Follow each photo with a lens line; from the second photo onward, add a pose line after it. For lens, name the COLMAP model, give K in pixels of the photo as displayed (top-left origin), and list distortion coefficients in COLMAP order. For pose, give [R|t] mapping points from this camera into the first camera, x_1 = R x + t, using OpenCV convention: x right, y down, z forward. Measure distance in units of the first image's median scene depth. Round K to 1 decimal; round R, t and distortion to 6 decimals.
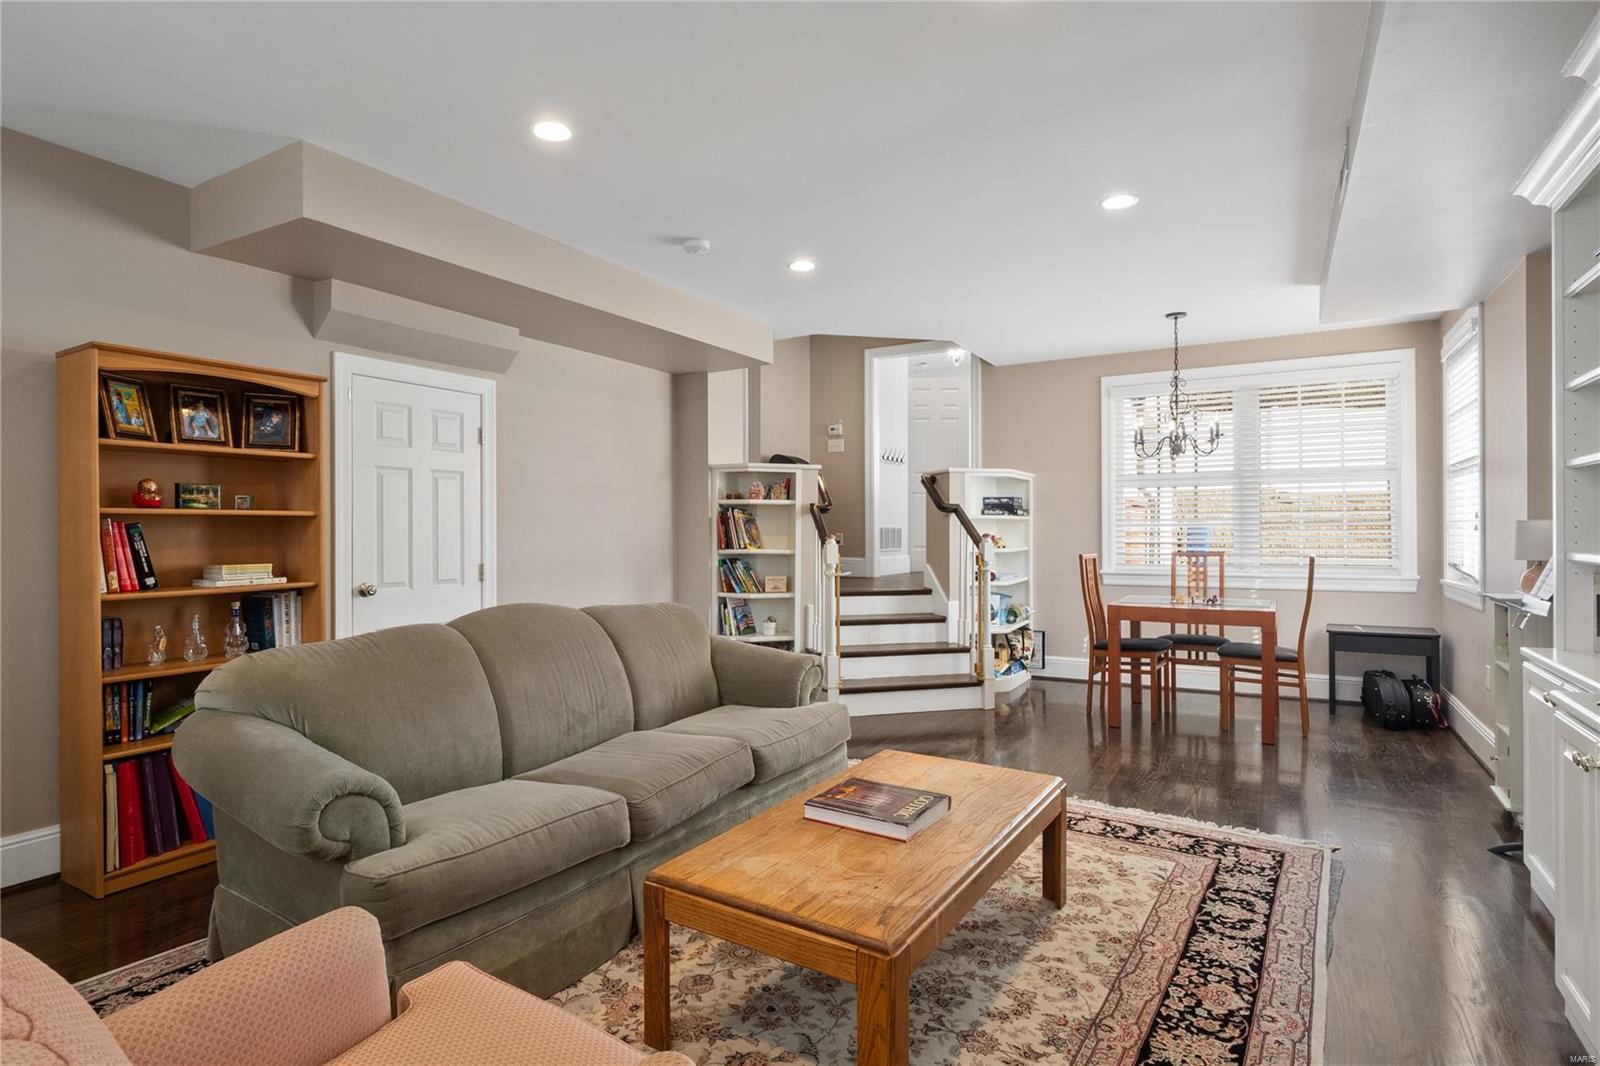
lens RADIAL K [[816.9, 0, 794.0], [0, 816.9, 529.7], [0, 0, 1]] dist [-0.001086, 0.001023]
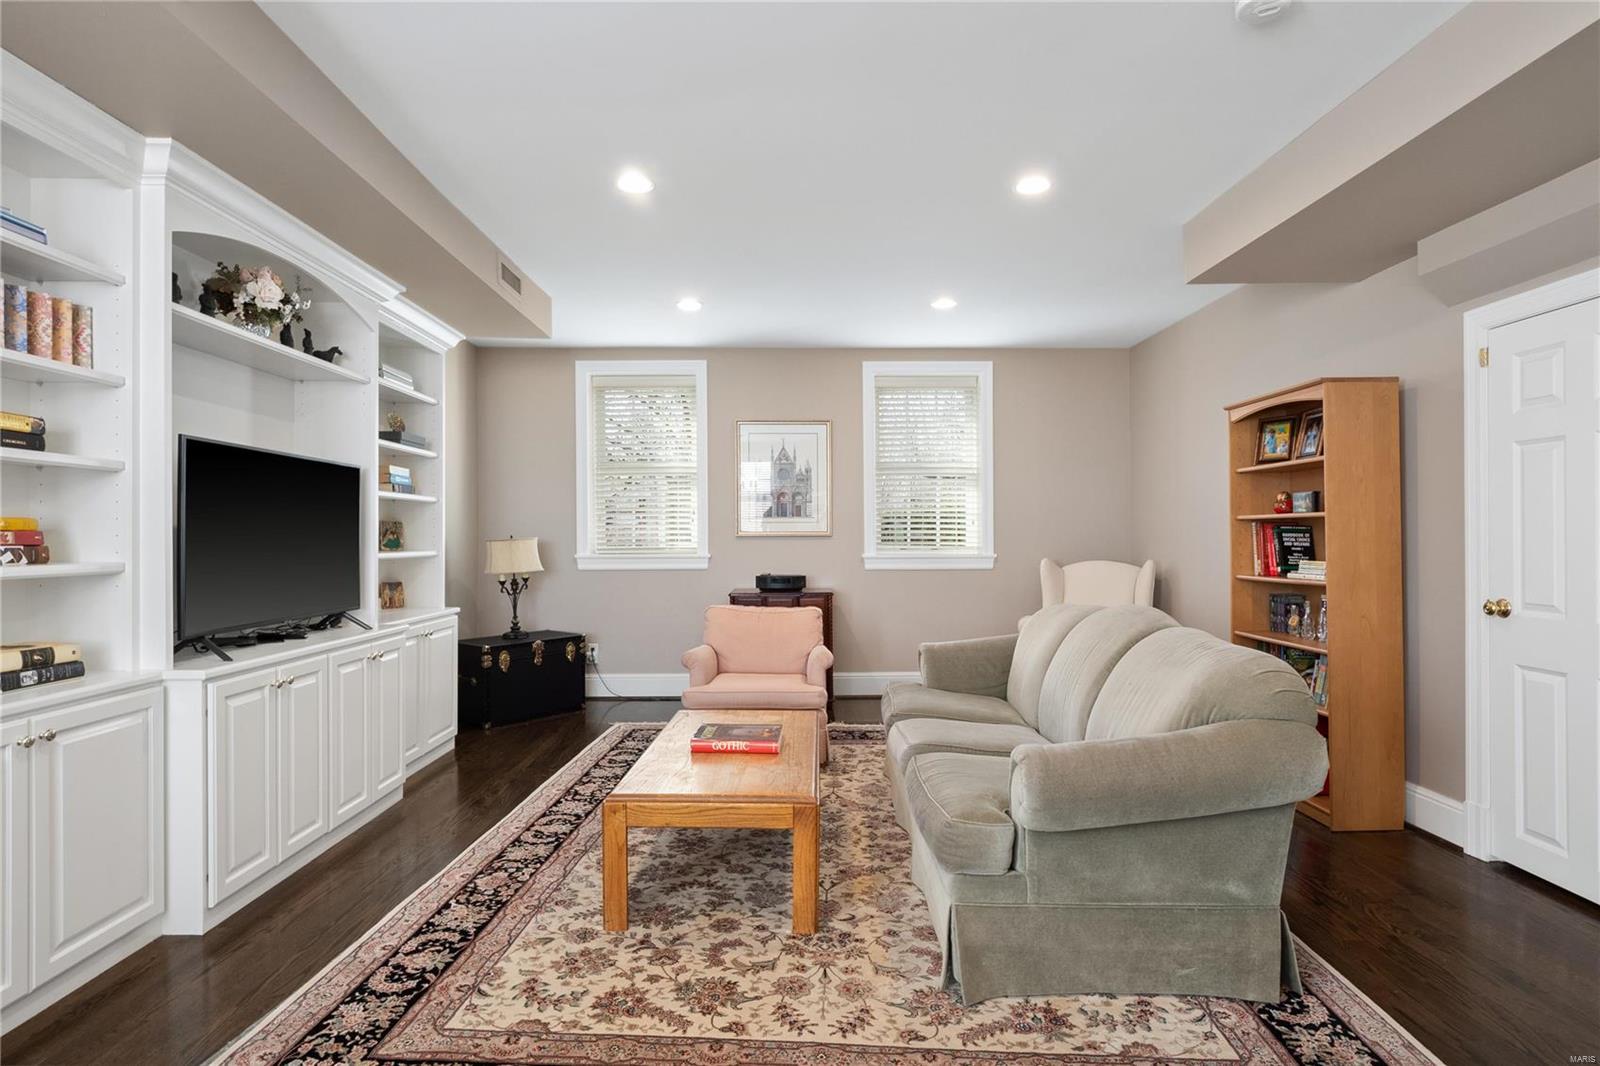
lens RADIAL K [[816.9, 0, 794.5], [0, 816.9, 534.4], [0, 0, 1]] dist [-0.001086, 0.001023]
pose [[-0.853625, 0.004929, -0.520865, 0.671418], [0.003612, 0.999987, 0.003544, -0.000431], [0.520876, 0.001144, -0.853632, 2.032986]]
